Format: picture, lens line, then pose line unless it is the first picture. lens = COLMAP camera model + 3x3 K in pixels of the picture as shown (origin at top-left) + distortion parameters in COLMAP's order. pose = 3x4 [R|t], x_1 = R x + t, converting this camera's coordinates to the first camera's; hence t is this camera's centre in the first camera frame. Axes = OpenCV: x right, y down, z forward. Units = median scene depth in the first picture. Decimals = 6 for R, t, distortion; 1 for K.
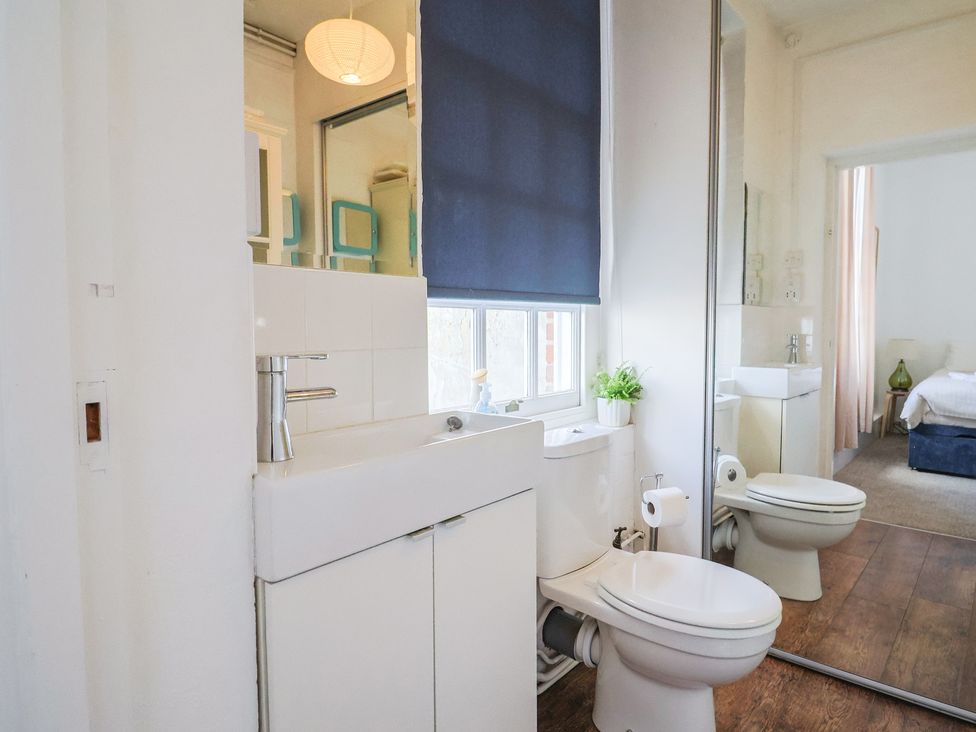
lens RADIAL K [[603.7, 0, 488.0], [0, 603.7, 366.0], [0, 0, 1]] dist [0.000887, 0.001370]
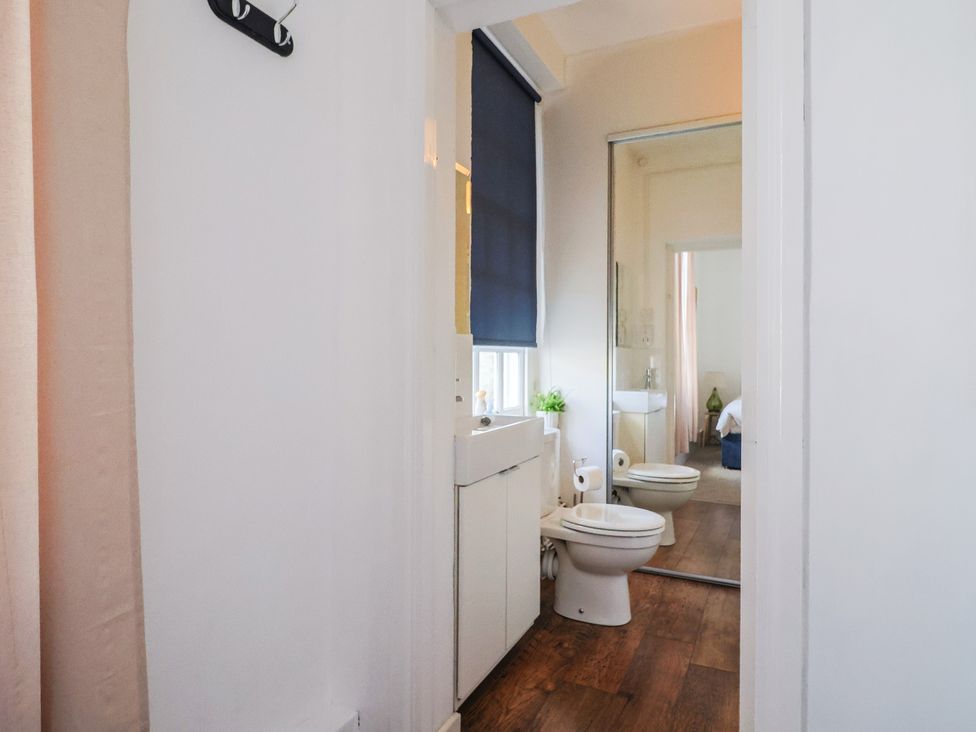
lens RADIAL K [[603.7, 0, 488.0], [0, 603.7, 366.0], [0, 0, 1]] dist [0.000887, 0.001370]
pose [[0.970072, 0.005533, 0.242755, -0.283365], [0.007441, 0.998593, -0.052496, 0.018631], [-0.242704, 0.052732, 0.968666, -0.388336]]
